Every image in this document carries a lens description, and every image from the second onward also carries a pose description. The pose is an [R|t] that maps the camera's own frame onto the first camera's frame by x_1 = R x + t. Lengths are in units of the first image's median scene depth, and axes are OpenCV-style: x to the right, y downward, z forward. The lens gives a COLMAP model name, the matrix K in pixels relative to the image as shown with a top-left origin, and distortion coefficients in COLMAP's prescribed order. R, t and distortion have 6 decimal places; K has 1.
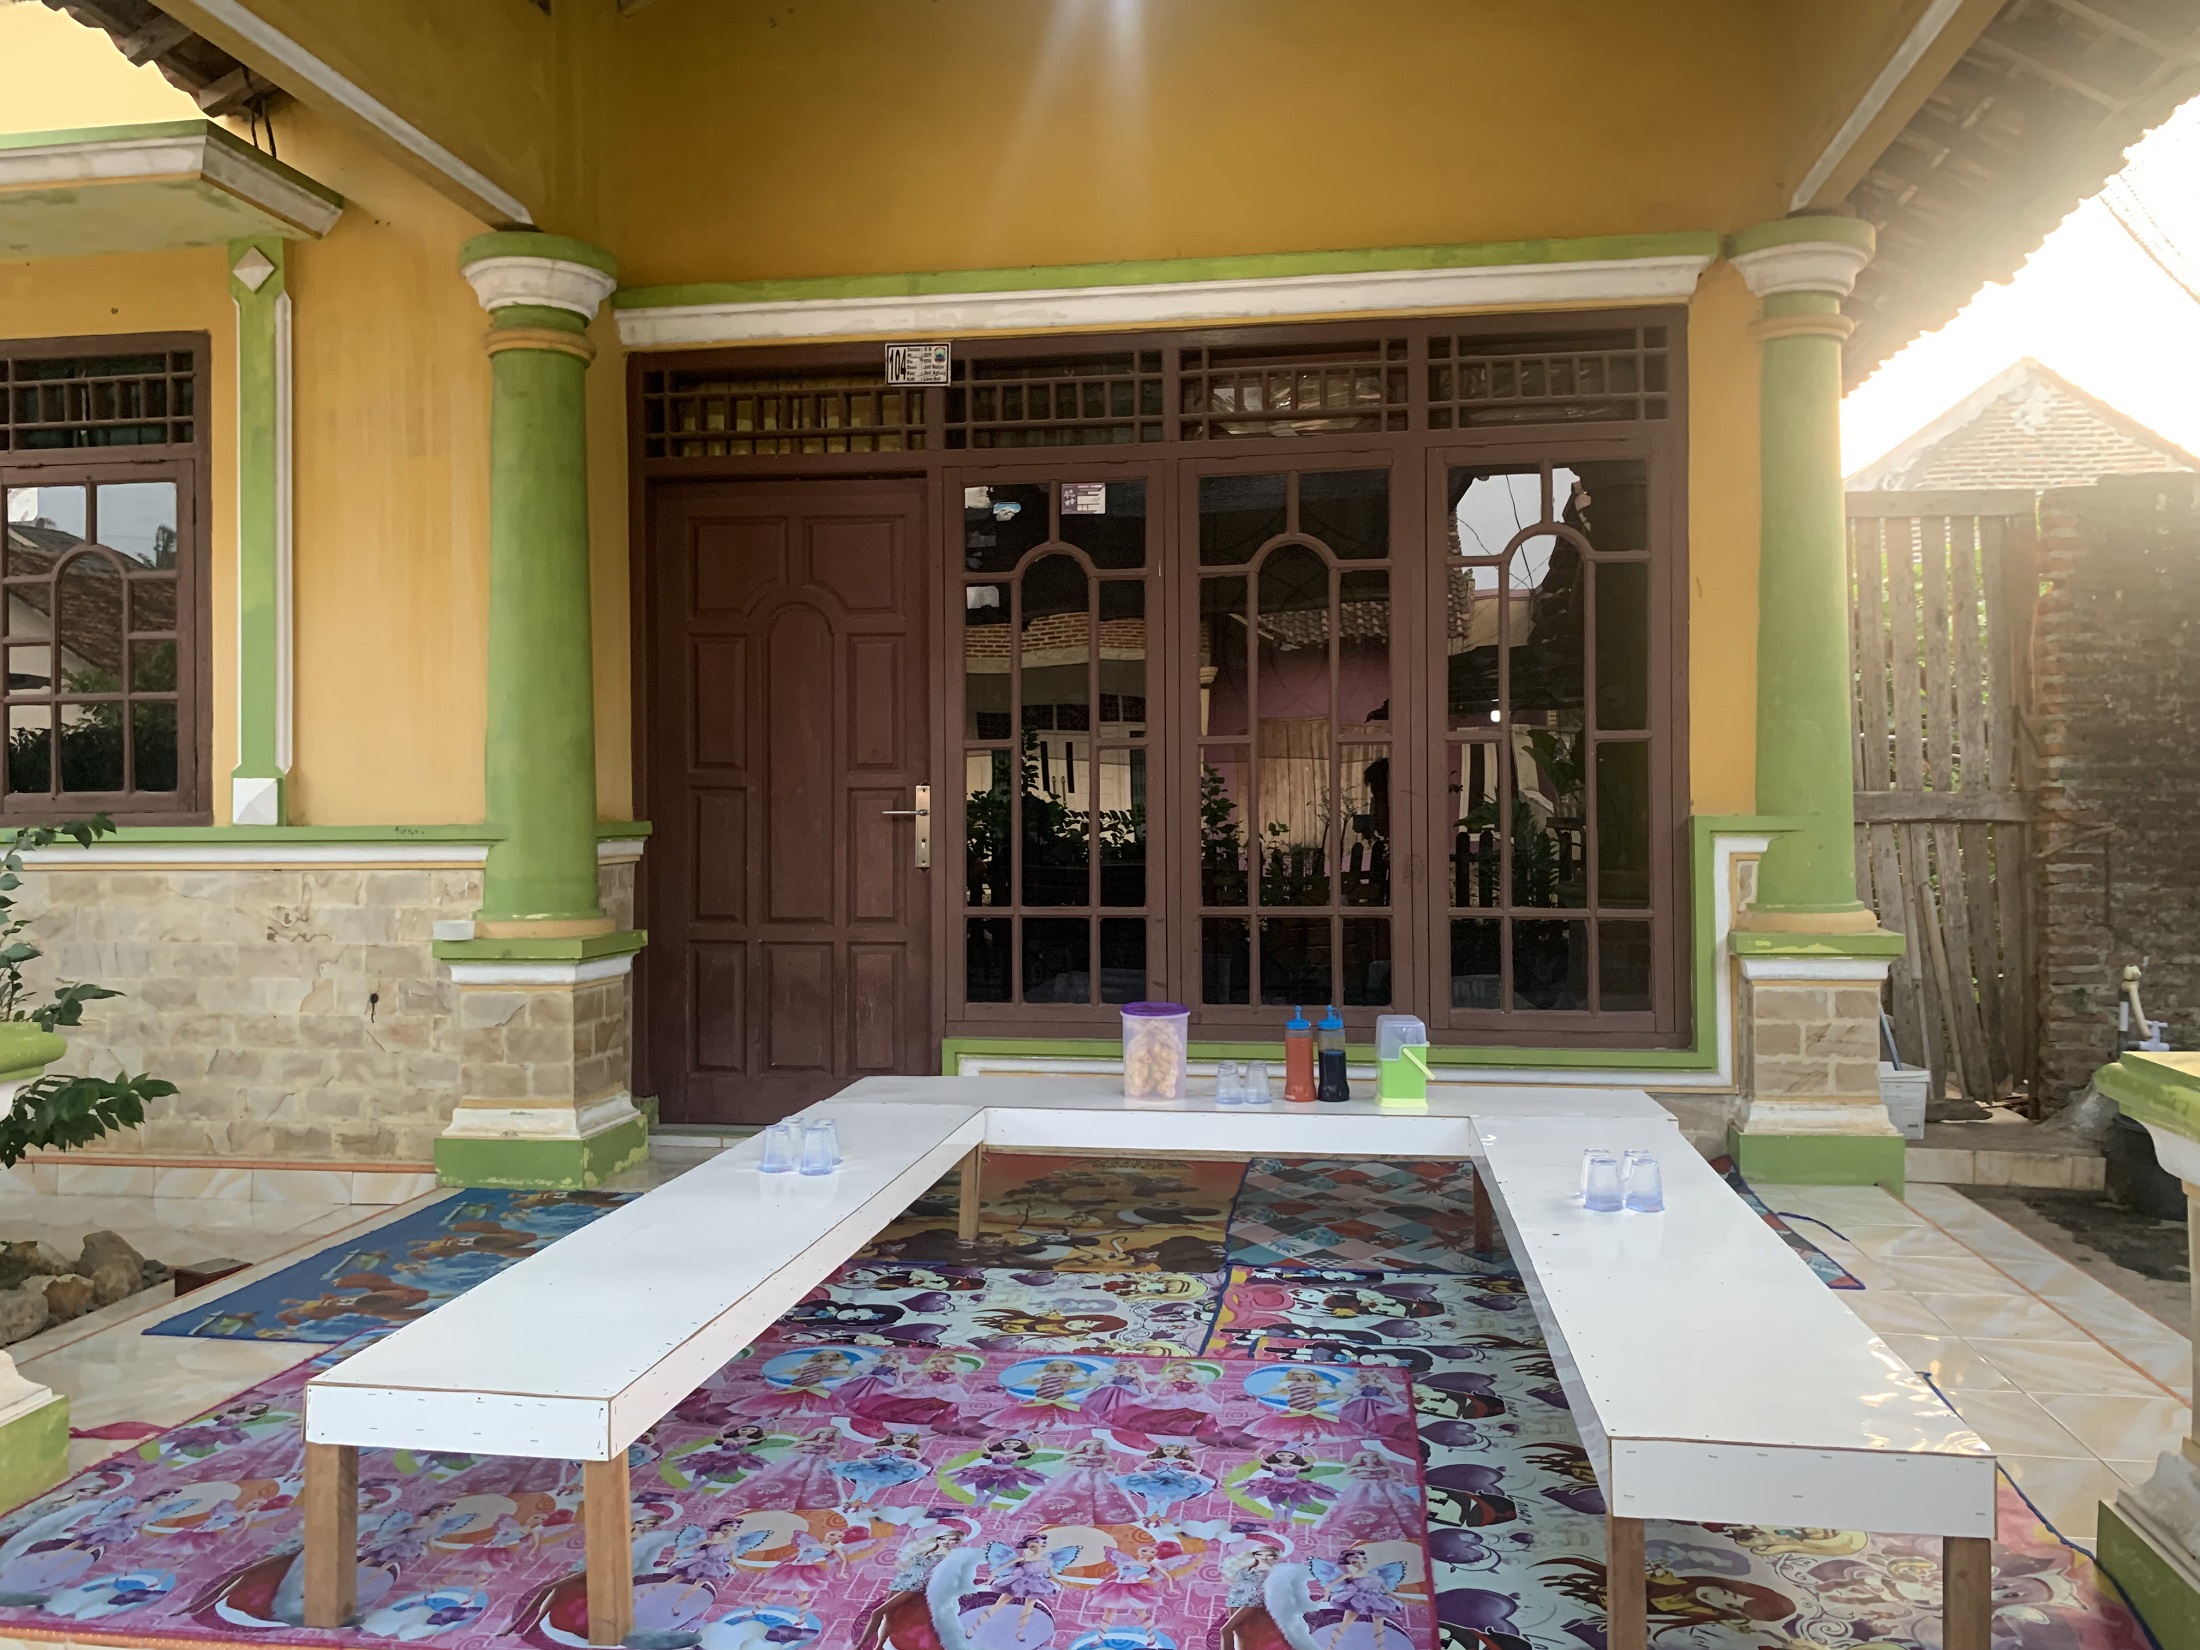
lens RADIAL K [[1679.2, 0, 1100.0], [0, 1679.2, 825.0], [0, 0, 1]] dist [0.054103, -0.063872]
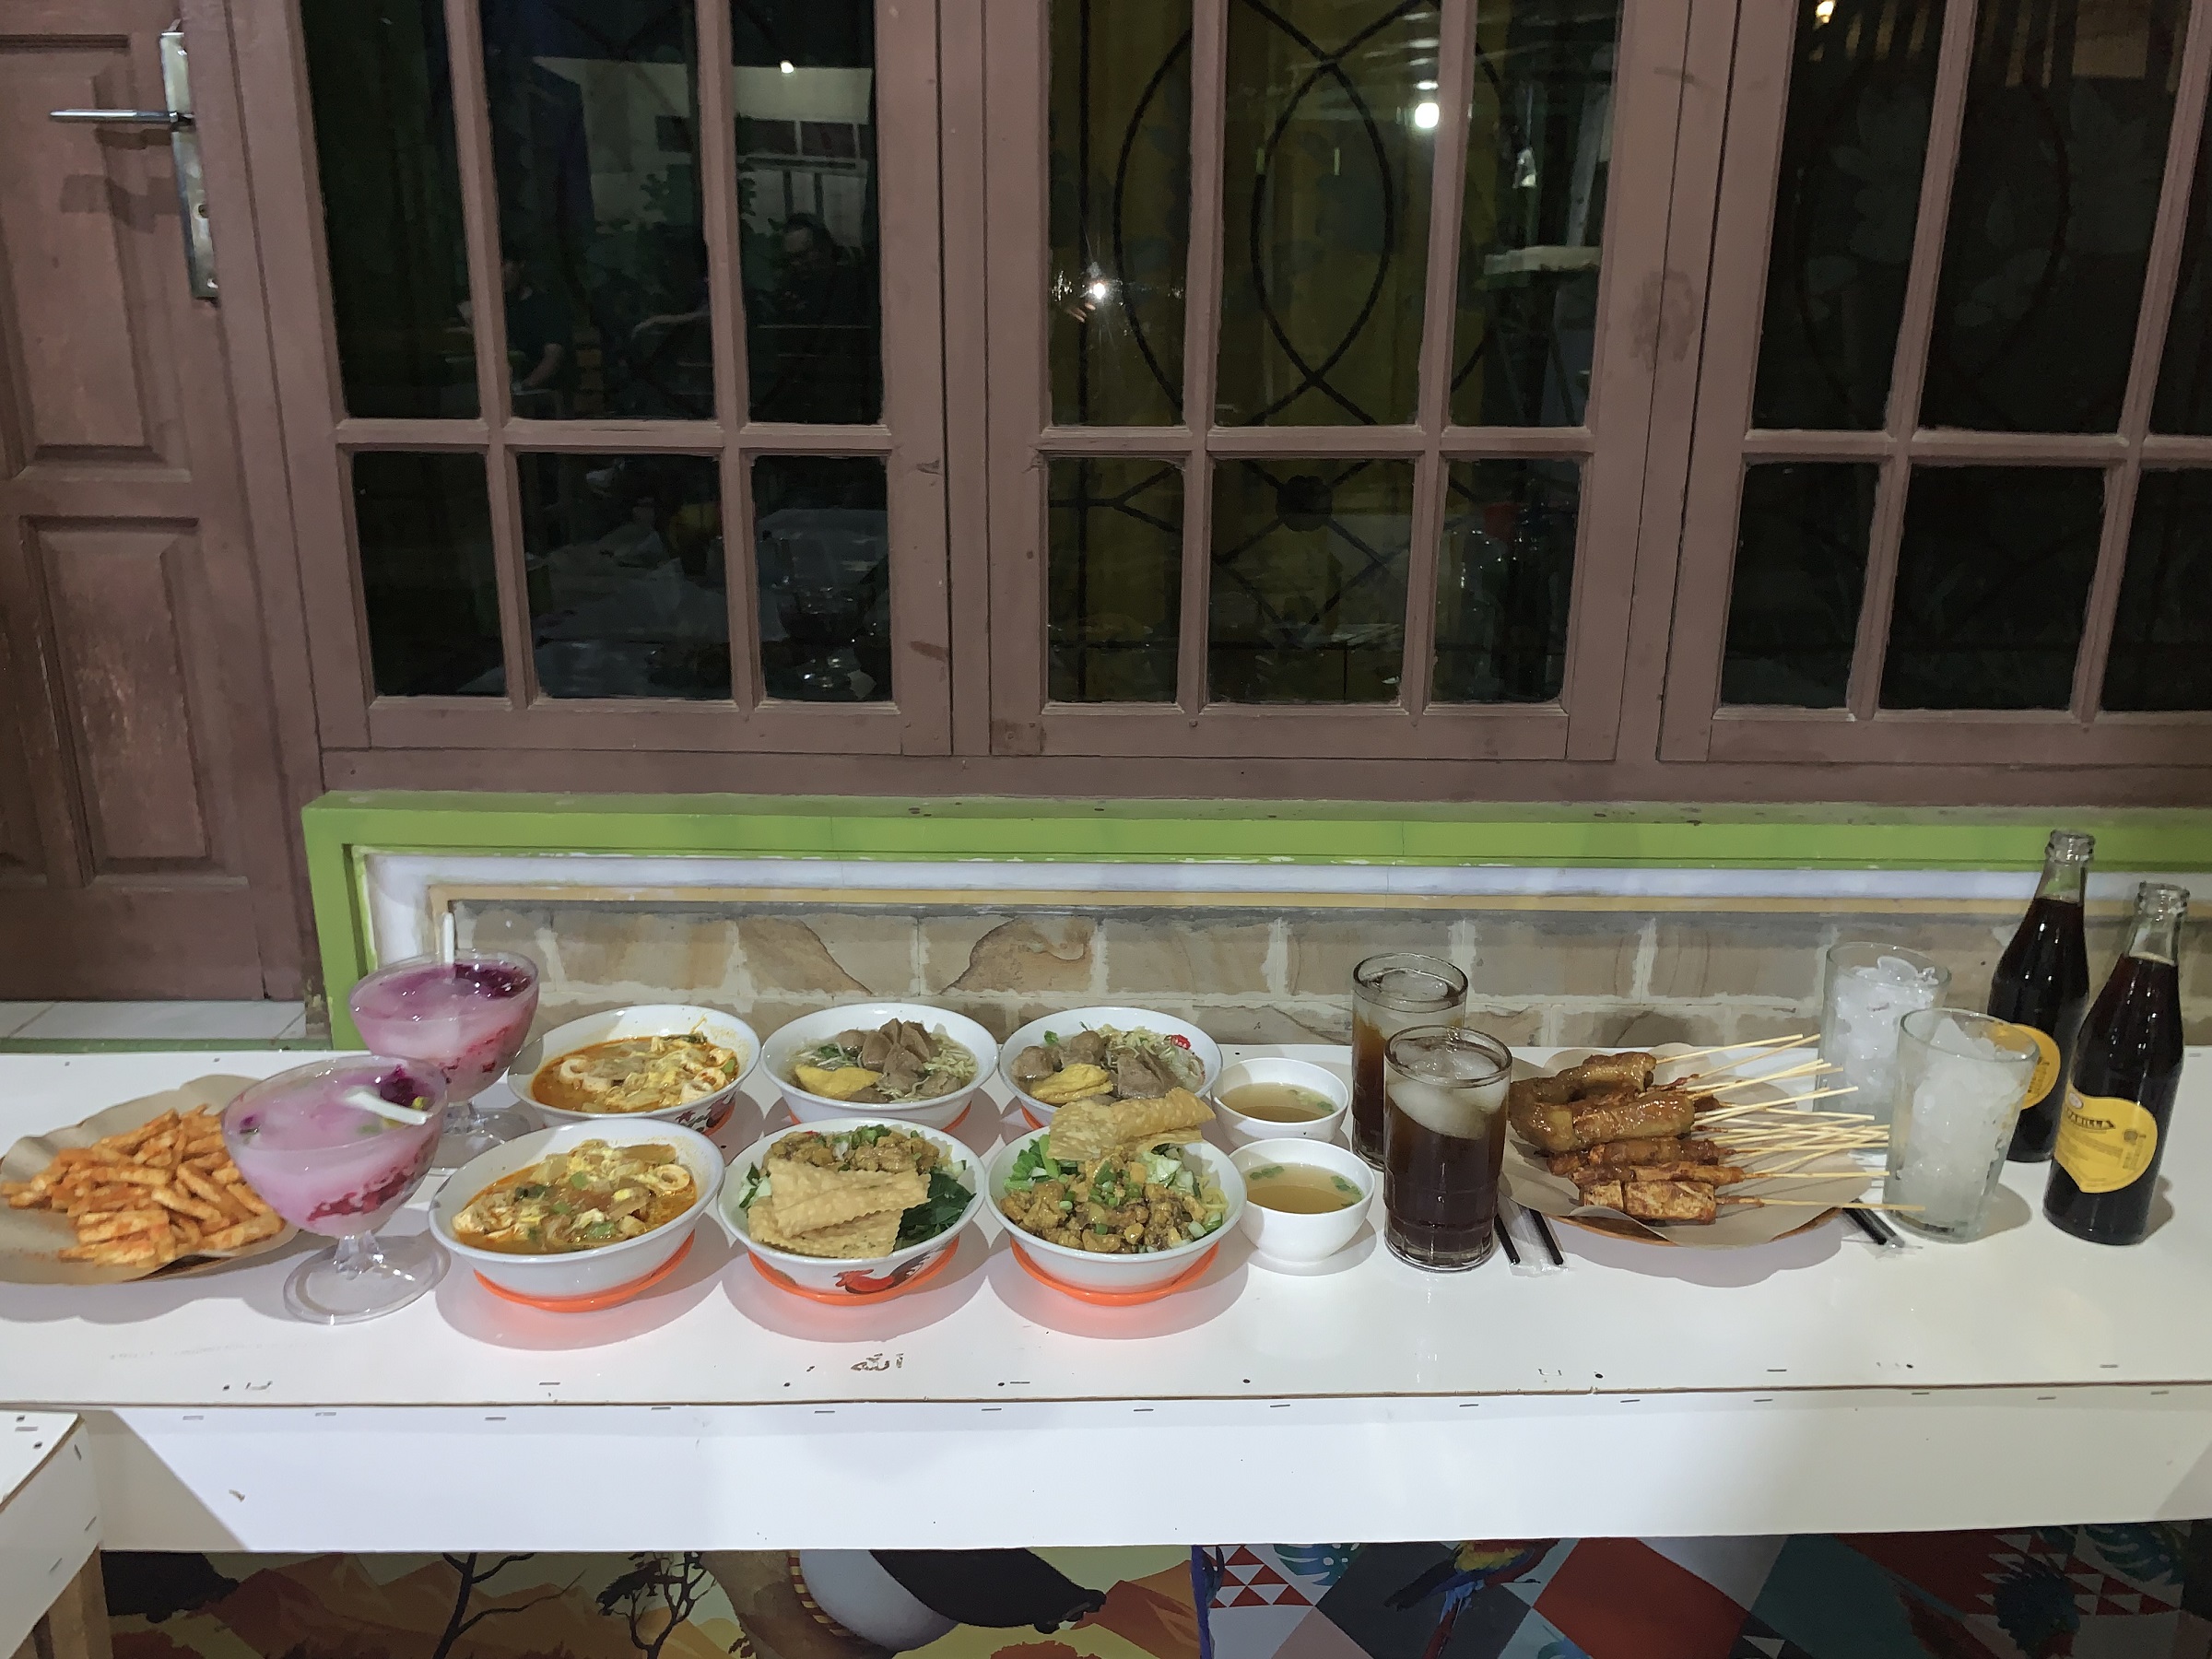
lens RADIAL K [[1688.4, 0, 1106.0], [0, 1688.4, 829.5], [0, 0, 1]] dist [0.054103, -0.063872]
pose [[0.987023, -0.029064, 0.157928, 0.014644], [-0.014061, 0.964064, 0.265299, 0.035653], [-0.159963, -0.264077, 0.951144, 0.633551]]
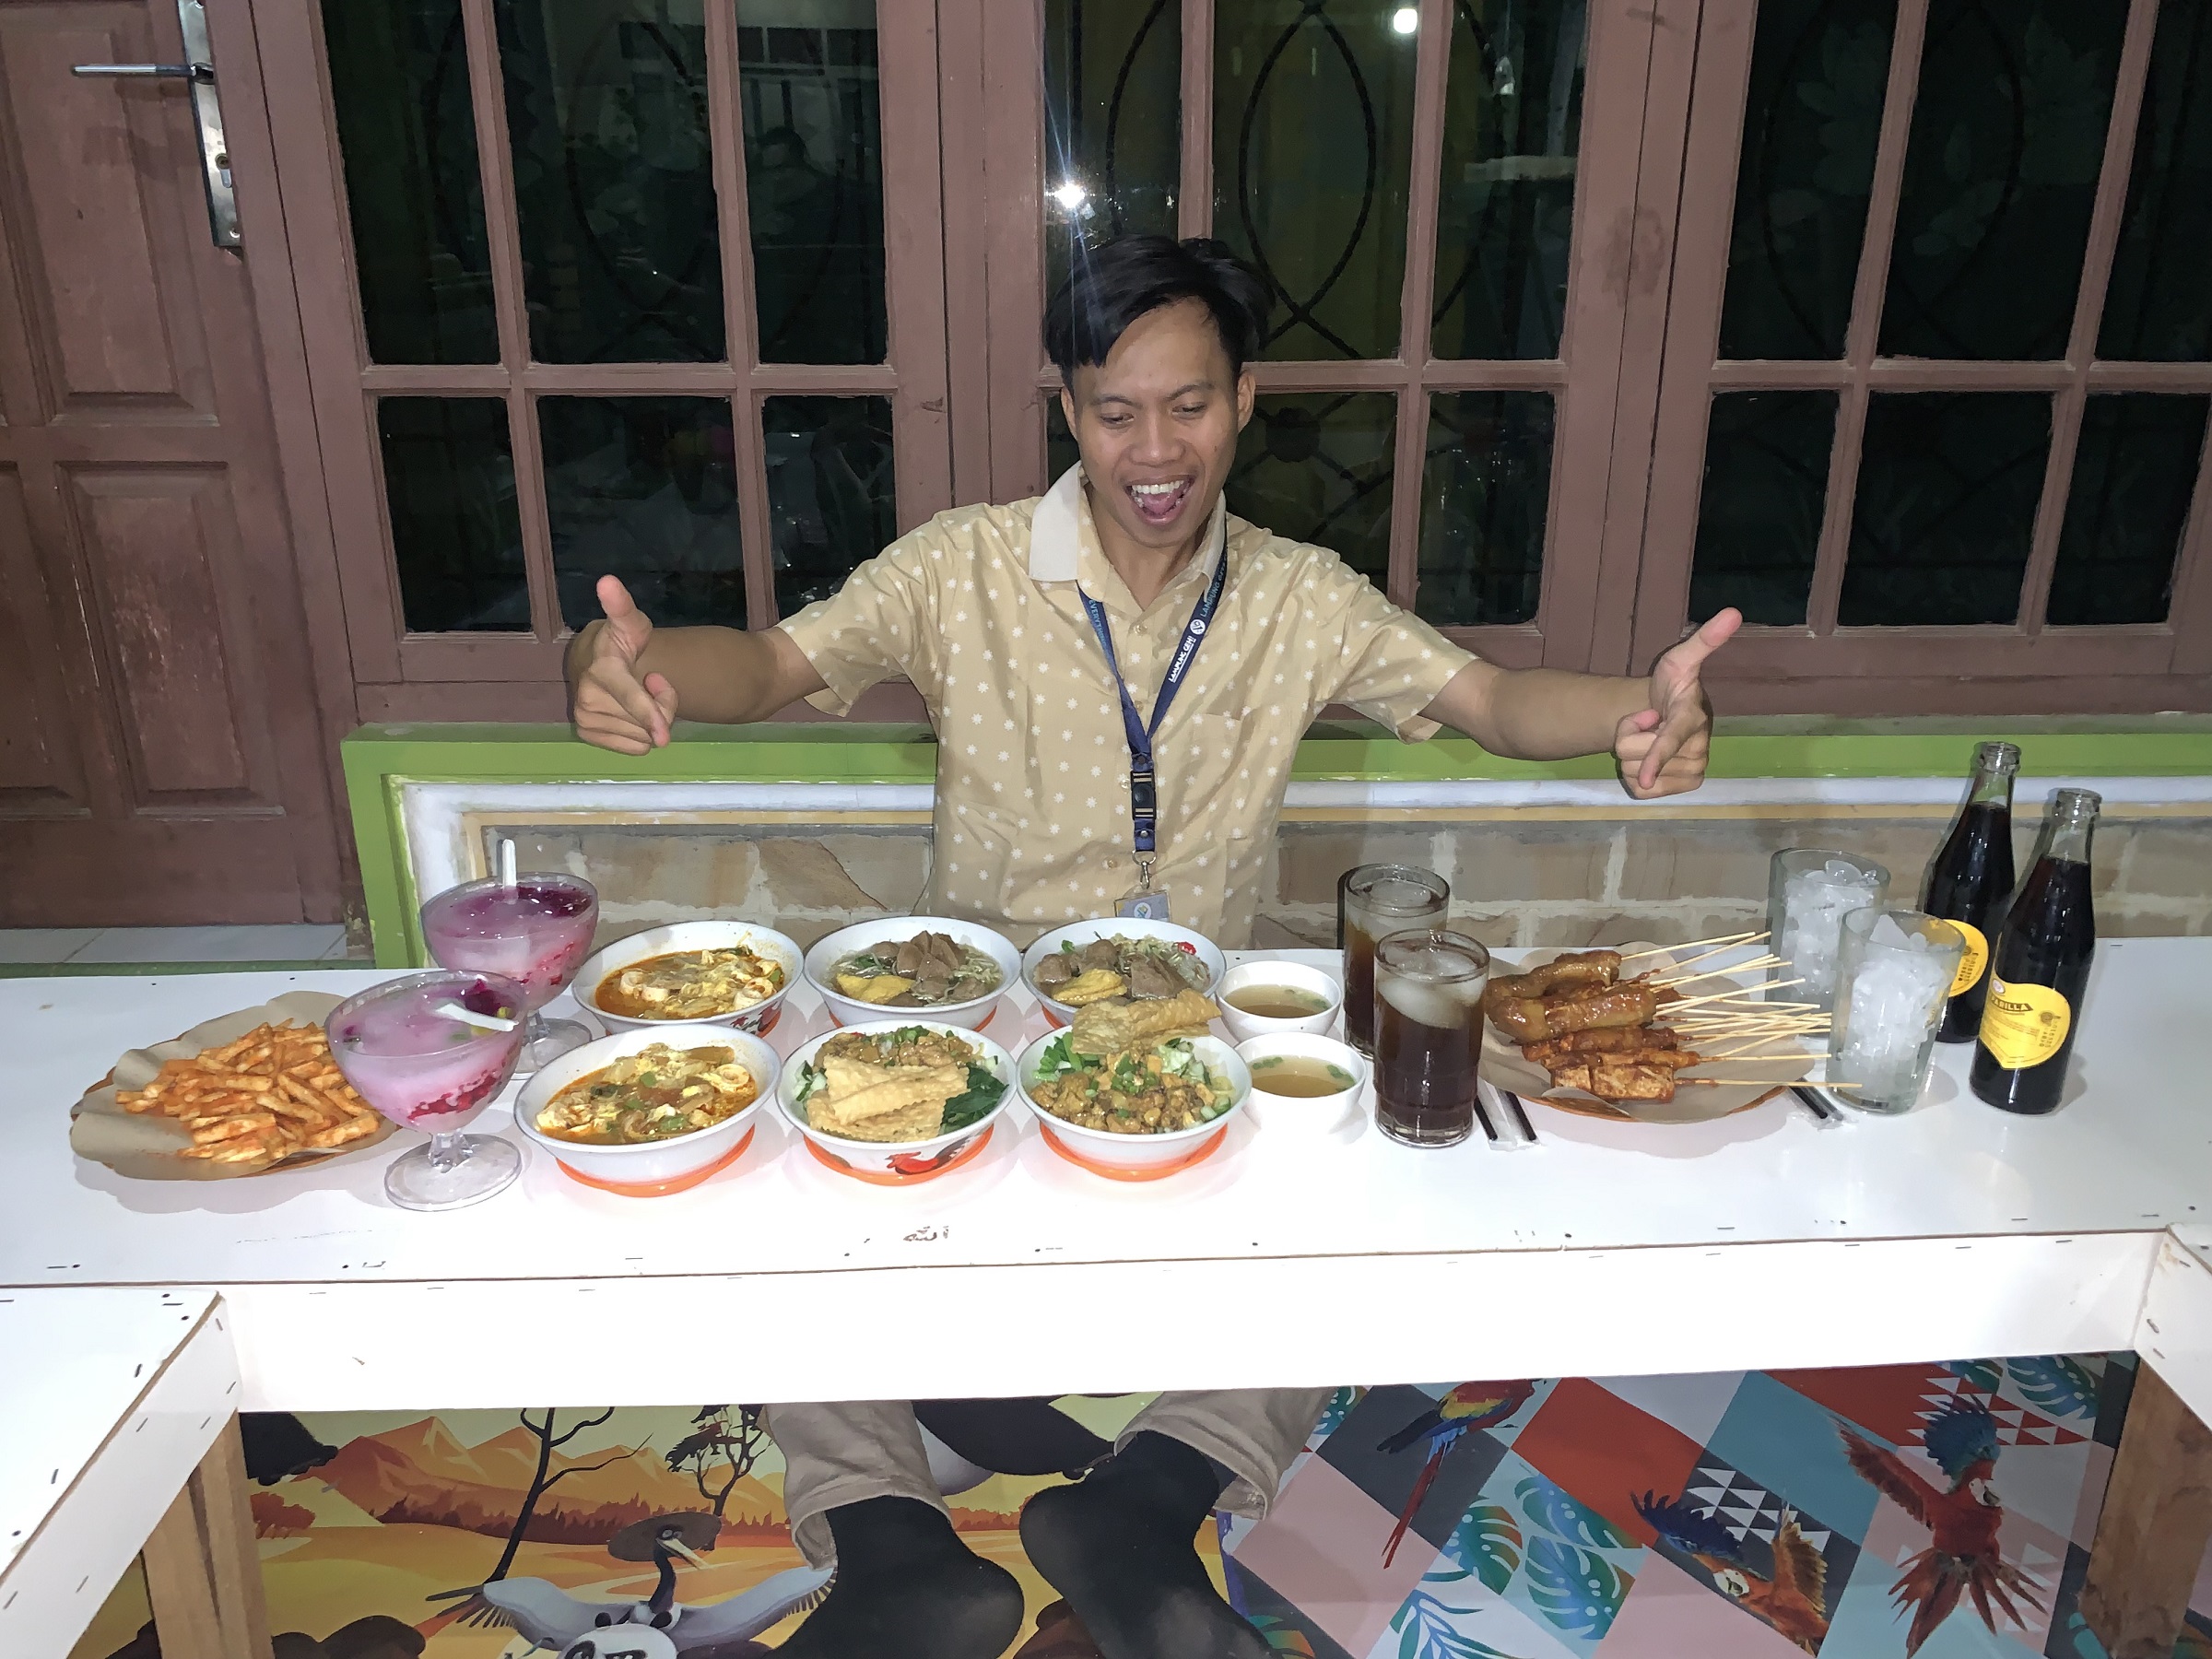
lens RADIAL K [[1683.0, 0, 1108.9], [0, 1683.0, 826.8], [0, 0, 1]] dist [0.084497, -0.099090]
pose [[0.984454, -0.051370, 0.167962, 0.007417], [-0.003704, 0.949989, 0.312260, 0.028977], [-0.175603, -0.308028, 0.935031, 0.616054]]
